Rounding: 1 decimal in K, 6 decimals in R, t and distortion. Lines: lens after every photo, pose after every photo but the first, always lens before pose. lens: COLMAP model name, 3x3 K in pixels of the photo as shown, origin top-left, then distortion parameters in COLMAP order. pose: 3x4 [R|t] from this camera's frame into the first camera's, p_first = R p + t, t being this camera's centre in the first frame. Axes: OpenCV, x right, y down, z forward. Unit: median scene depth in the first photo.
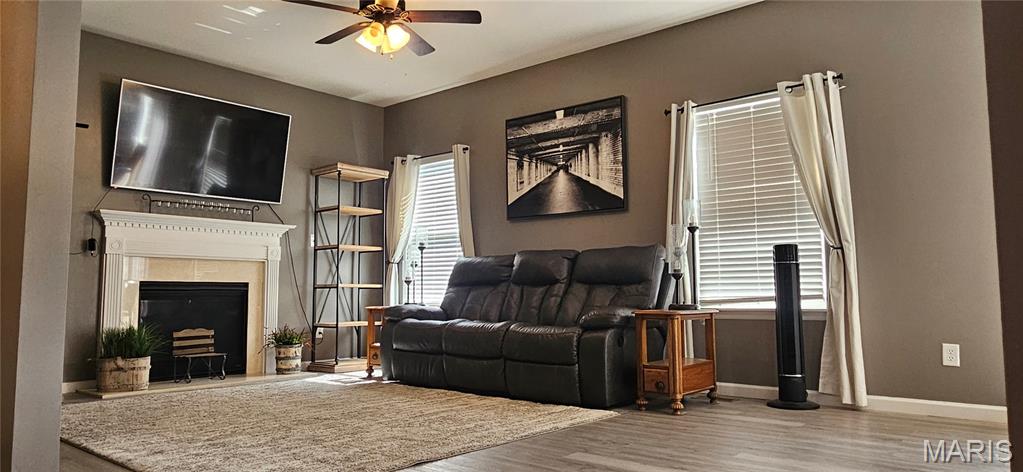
lens RADIAL K [[686.2, 0, 510.5], [0, 686.2, 233.9], [0, 0, 1]] dist [-0.006604, 0.001475]
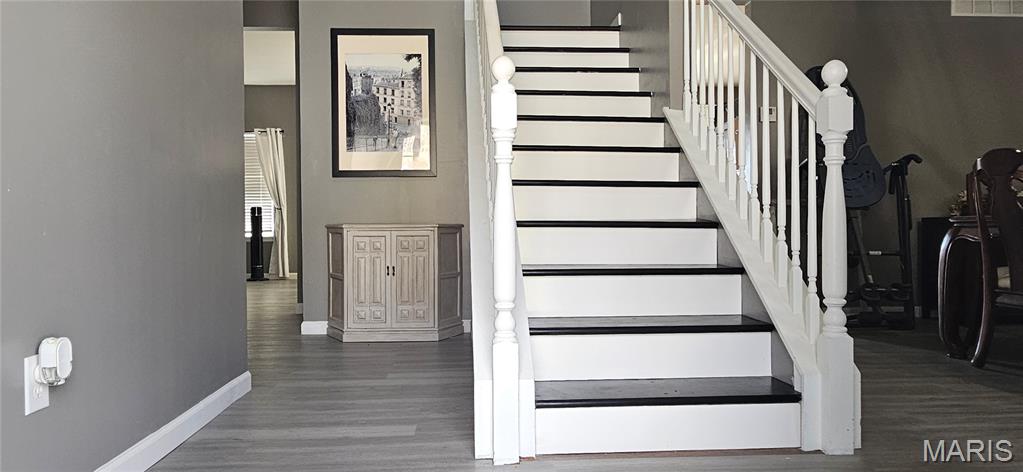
lens RADIAL K [[686.2, 0, 510.5], [0, 686.2, 233.9], [0, 0, 1]] dist [-0.006604, 0.001475]
pose [[0.716027, -0.010619, 0.697992, -0.533278], [-0.057136, 0.995638, 0.073760, -0.104999], [-0.695730, -0.092695, 0.712297, -1.103000]]
